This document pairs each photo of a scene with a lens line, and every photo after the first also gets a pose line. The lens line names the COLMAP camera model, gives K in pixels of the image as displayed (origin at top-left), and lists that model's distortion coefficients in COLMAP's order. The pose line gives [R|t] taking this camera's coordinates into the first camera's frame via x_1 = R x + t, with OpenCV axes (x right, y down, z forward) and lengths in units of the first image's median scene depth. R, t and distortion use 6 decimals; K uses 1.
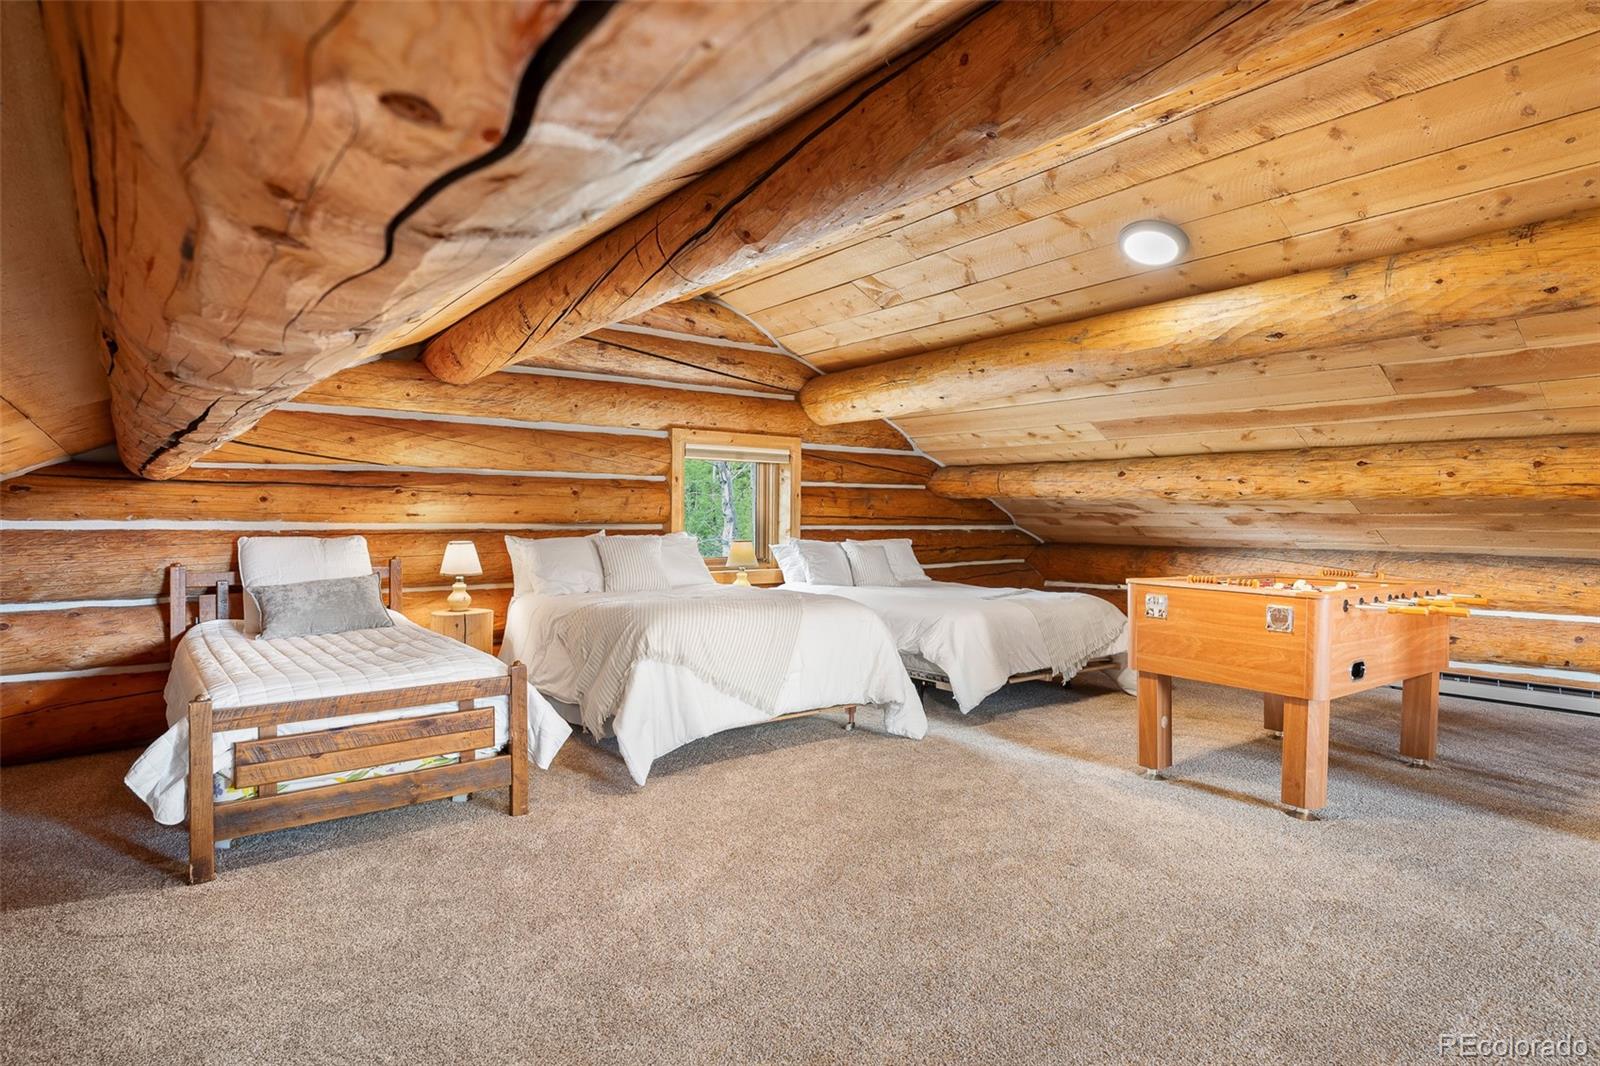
lens RADIAL K [[859.1, 0, 800.0], [0, 859.1, 533.0], [0, 0, 1]] dist [-0.002078, -0.000441]
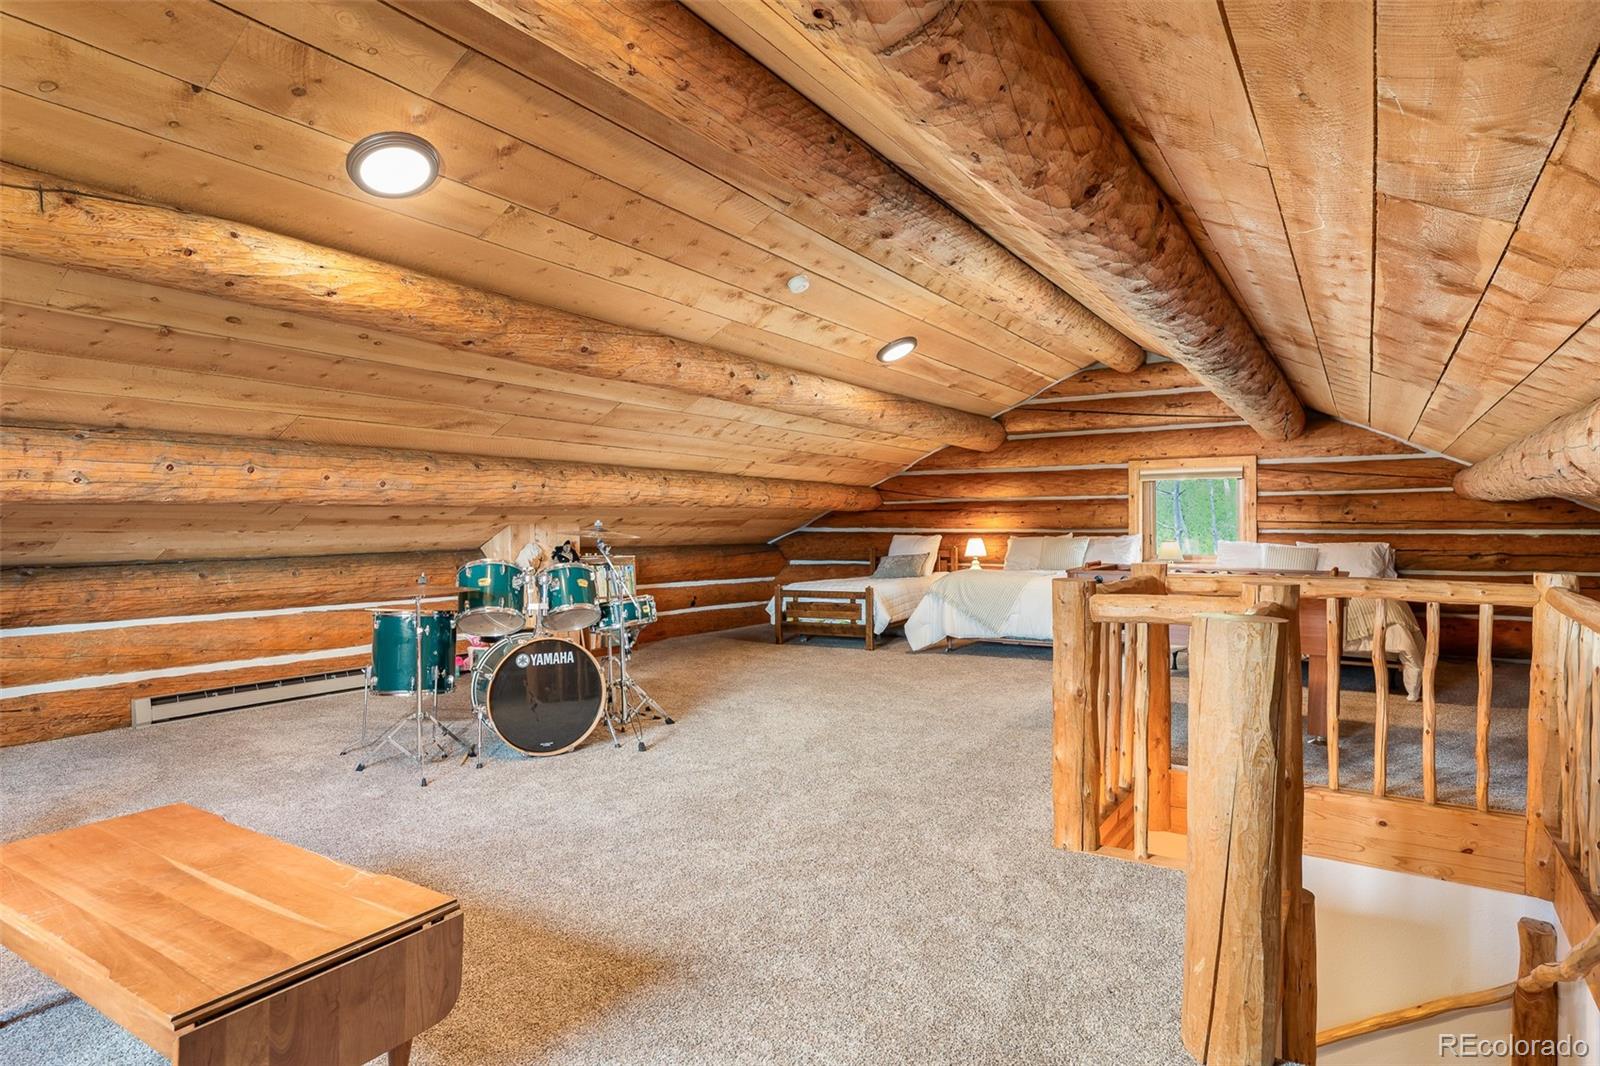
lens RADIAL K [[906.1, 0, 800.0], [0, 906.1, 533.0], [0, 0, 1]] dist [0.000267, -0.000037]
pose [[0.346023, -0.002374, -0.938223, 1.150669], [-0.011807, 0.999907, -0.006885, 0.014115], [0.938152, 0.013460, 0.345963, -0.024320]]
